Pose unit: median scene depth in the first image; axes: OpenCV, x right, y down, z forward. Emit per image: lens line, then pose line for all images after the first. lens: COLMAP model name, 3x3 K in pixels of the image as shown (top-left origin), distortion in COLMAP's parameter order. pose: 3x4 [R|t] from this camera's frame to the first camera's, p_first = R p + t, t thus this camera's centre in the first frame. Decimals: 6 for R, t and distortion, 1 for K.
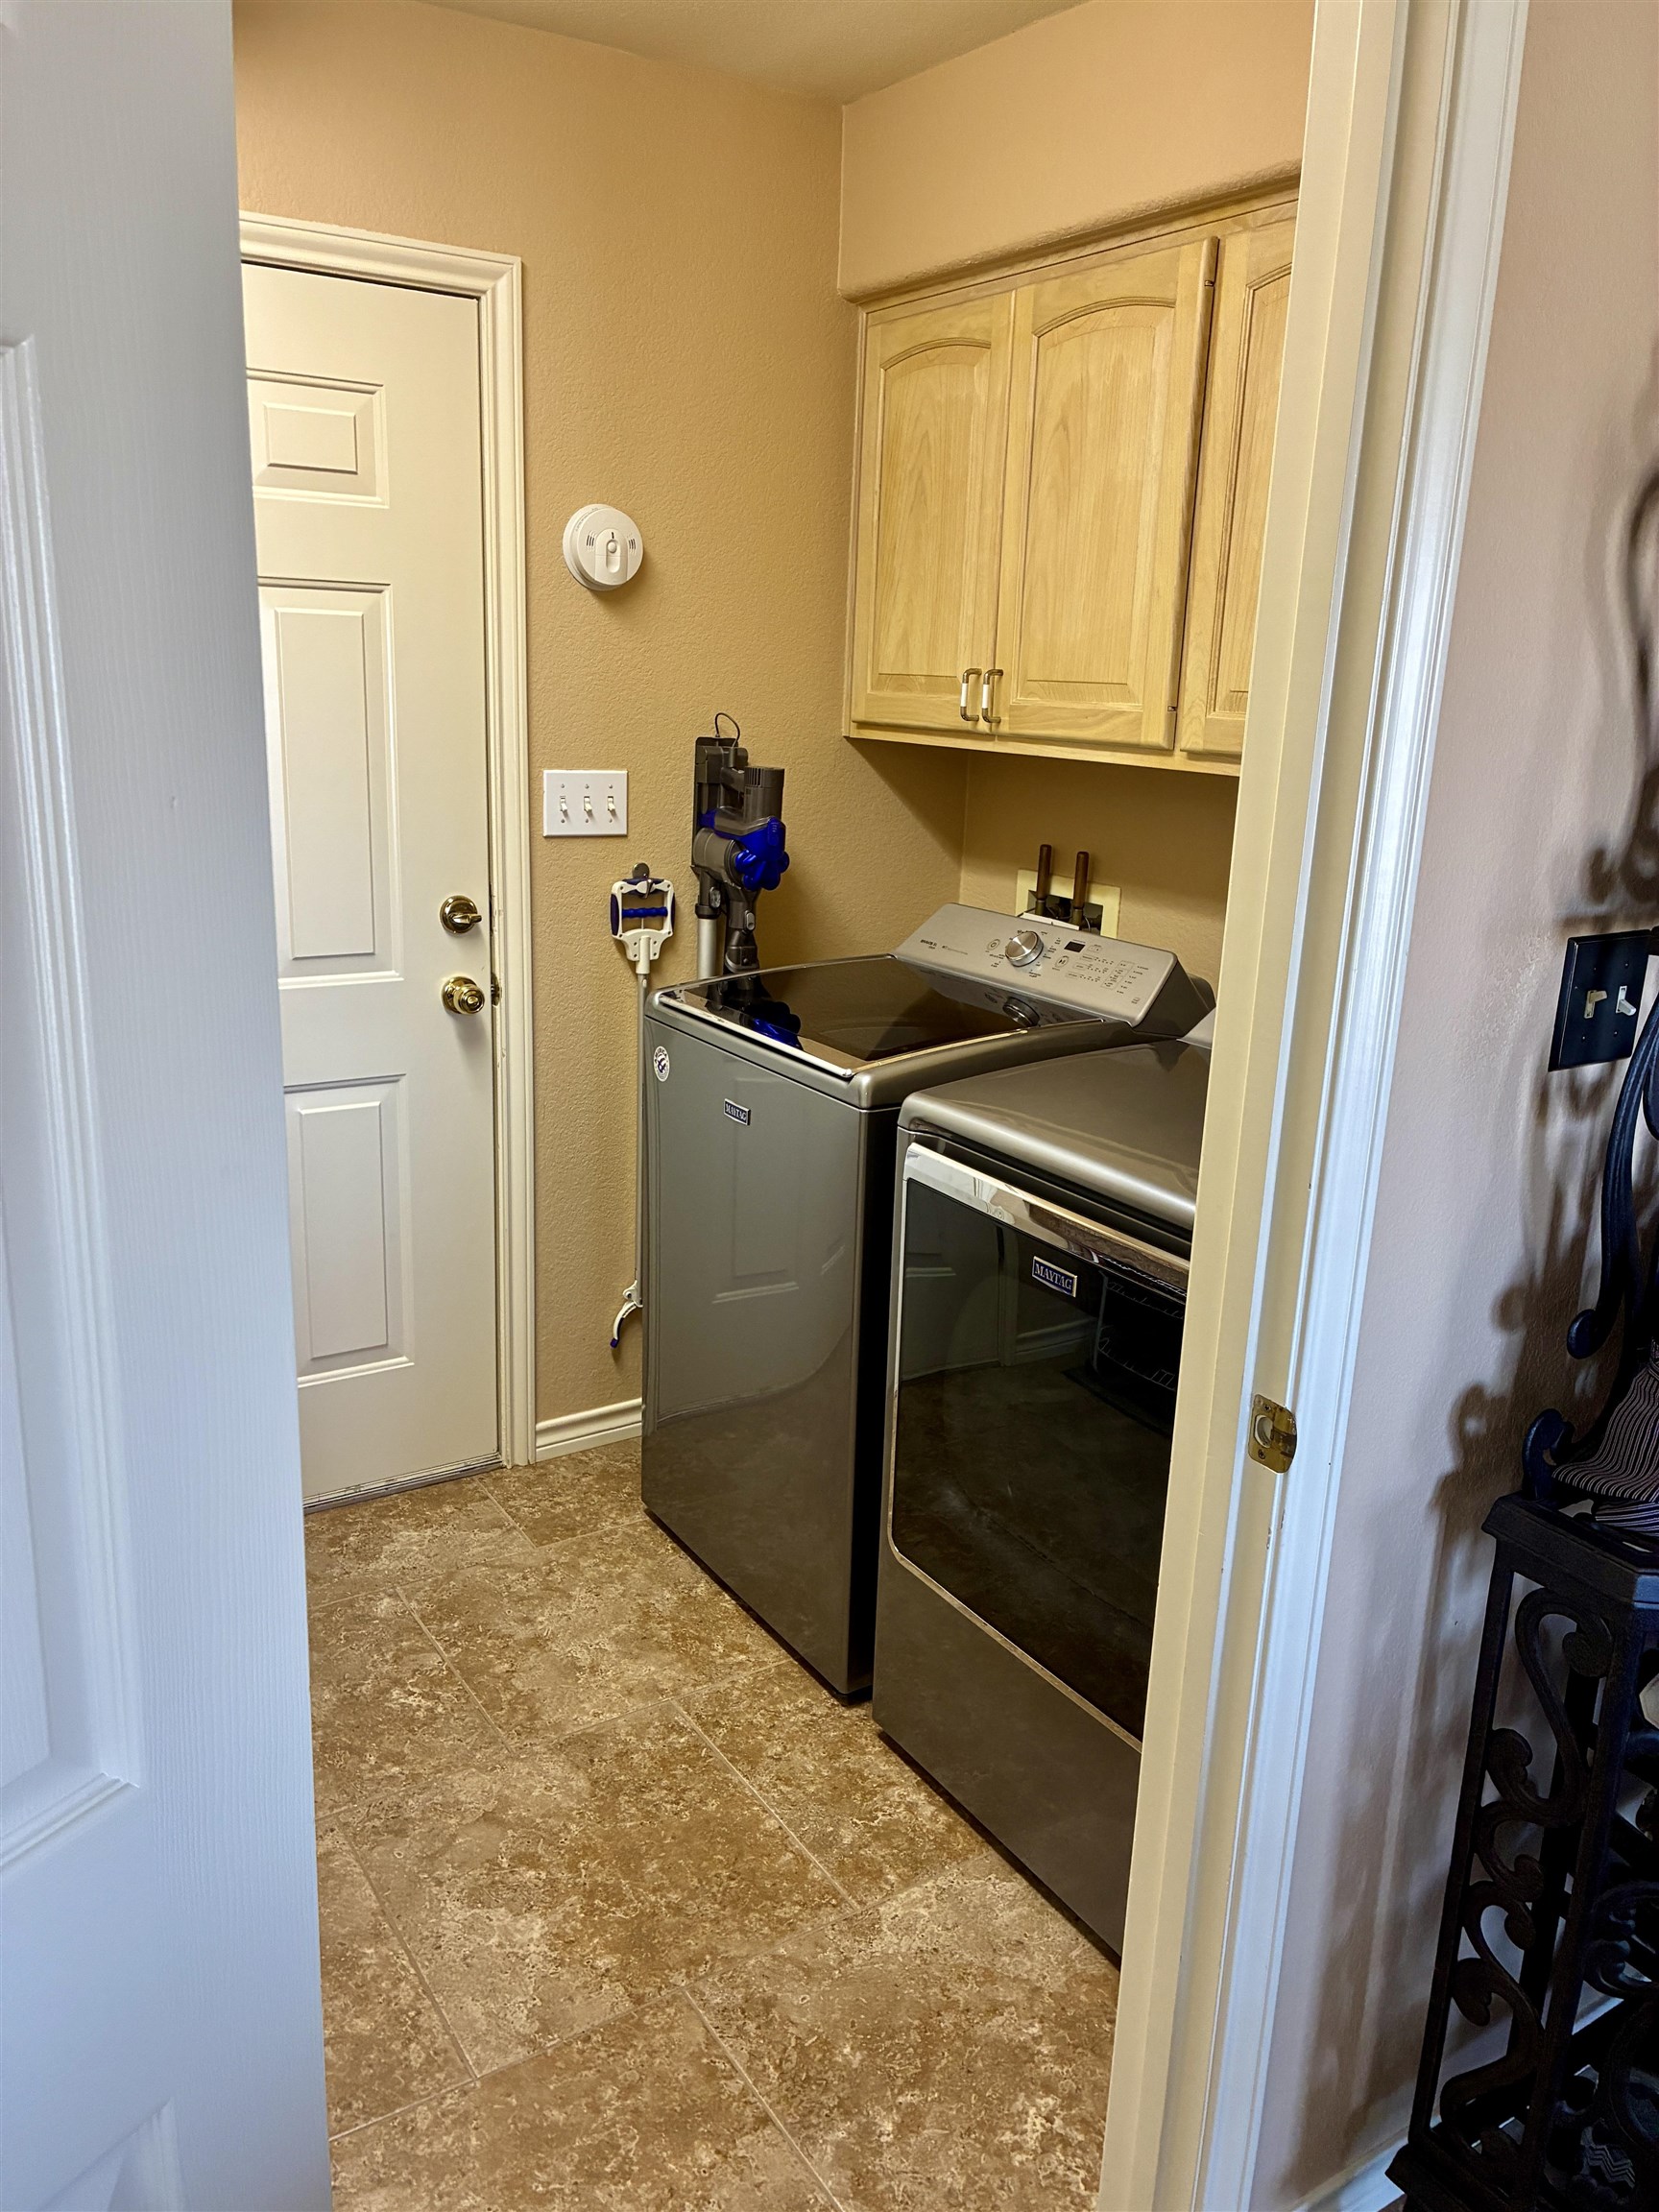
lens RADIAL K [[1676.3, 0, 831.8], [0, 1676.3, 1104.9], [0, 0, 1]] dist [0.052354, -0.069220]
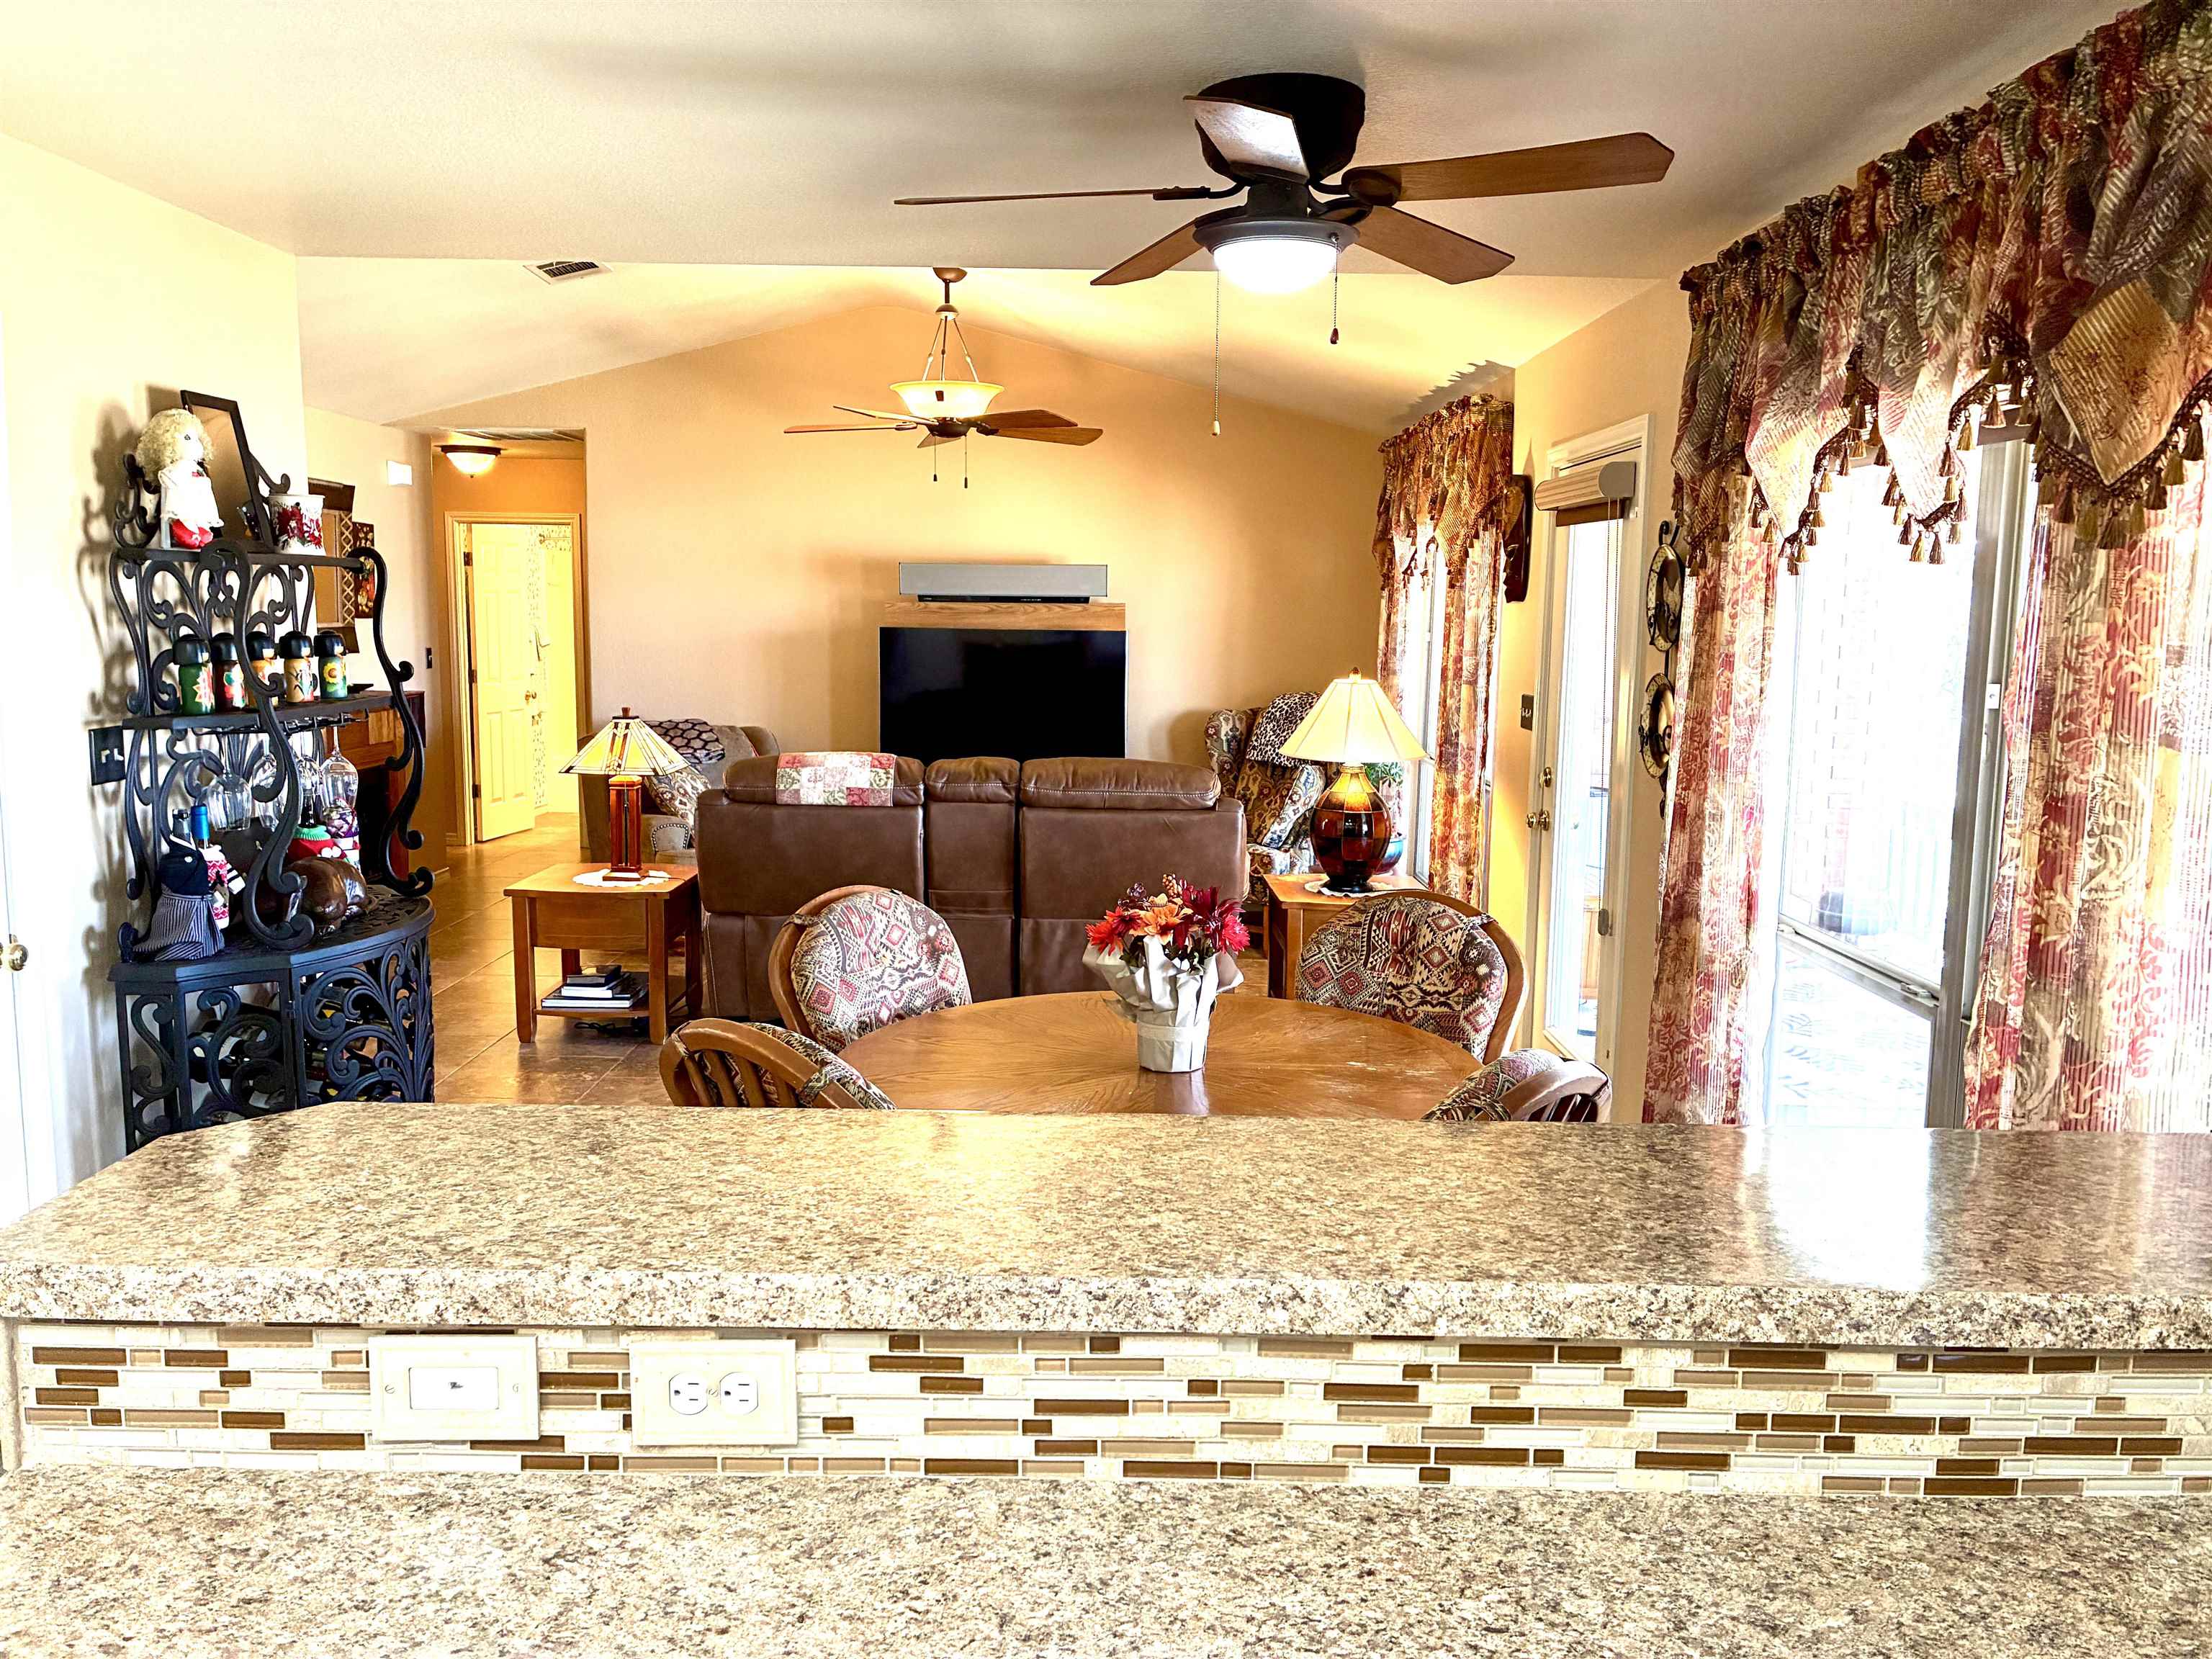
lens RADIAL K [[1676.3, 0, 1105.2], [0, 1676.3, 826.9], [0, 0, 1]] dist [0.052354, -0.069220]
pose [[0.562480, -0.135846, 0.815574, -0.734444], [0.227313, 0.973807, 0.005430, 0.347250], [-0.794950, 0.182336, 0.578627, -1.524614]]
